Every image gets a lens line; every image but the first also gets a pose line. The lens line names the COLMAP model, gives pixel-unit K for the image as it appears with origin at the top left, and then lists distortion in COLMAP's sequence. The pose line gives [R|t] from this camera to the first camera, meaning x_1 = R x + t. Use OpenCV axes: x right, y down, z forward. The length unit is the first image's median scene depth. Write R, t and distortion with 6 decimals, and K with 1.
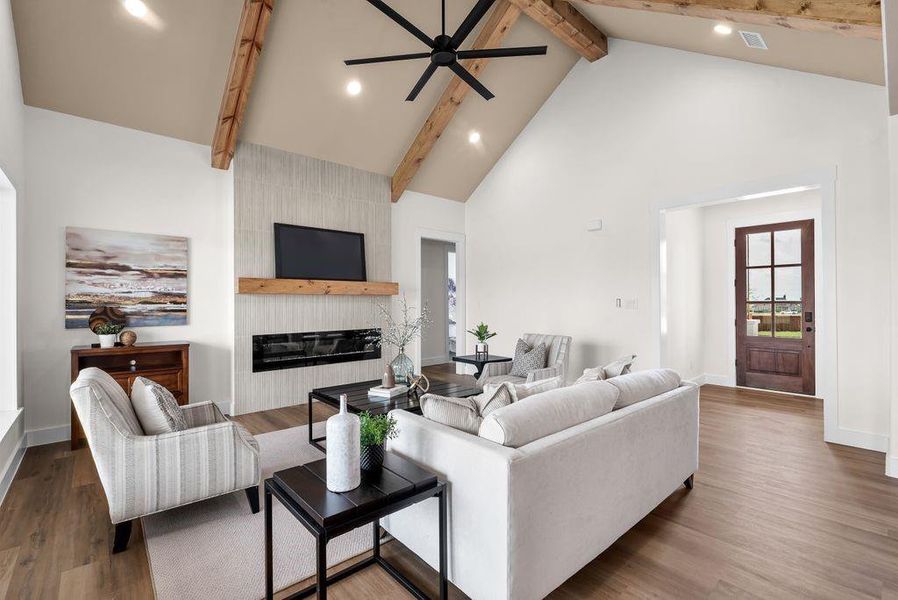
lens RADIAL K [[400.7, 0, 449.0], [0, 400.7, 300.0], [0, 0, 1]] dist [-0.001725, -0.000156]
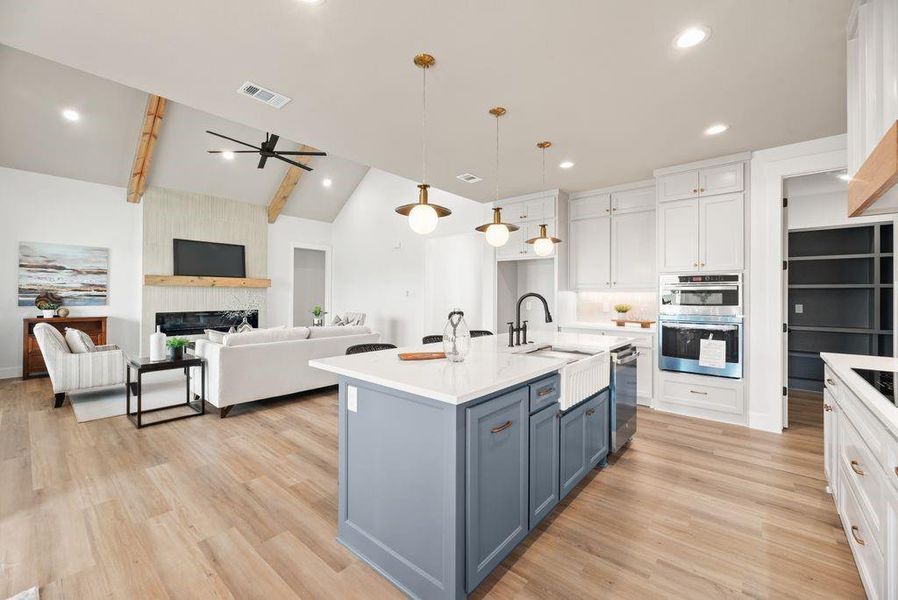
lens RADIAL K [[366.7, 0, 447.1], [0, 366.7, 291.2], [0, 0, 1]] dist [-0.000461, -0.000187]
pose [[0.990708, 0.010623, 0.135594, 0.461240], [-0.009981, 0.999936, -0.005416, 0.003197], [-0.135643, 0.004012, 0.990750, -0.585935]]
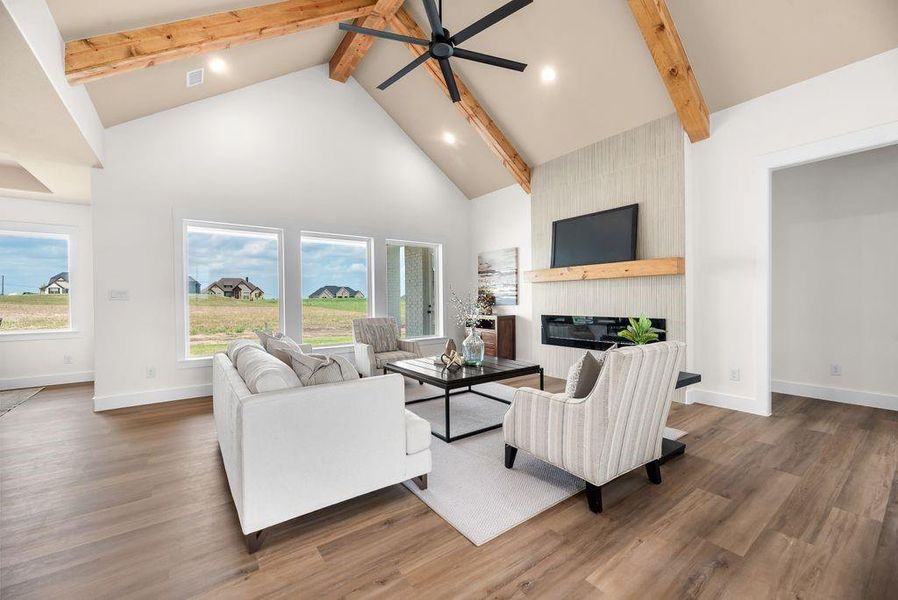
lens RADIAL K [[361.8, 0, 451.6], [0, 361.8, 301.5], [0, 0, 1]] dist [-0.000753, 0.000066]
pose [[-0.086392, 0.011480, -0.996195, 0.764902], [0.019645, 0.999759, 0.009818, 0.031579], [0.996067, -0.018722, -0.086597, 0.908901]]
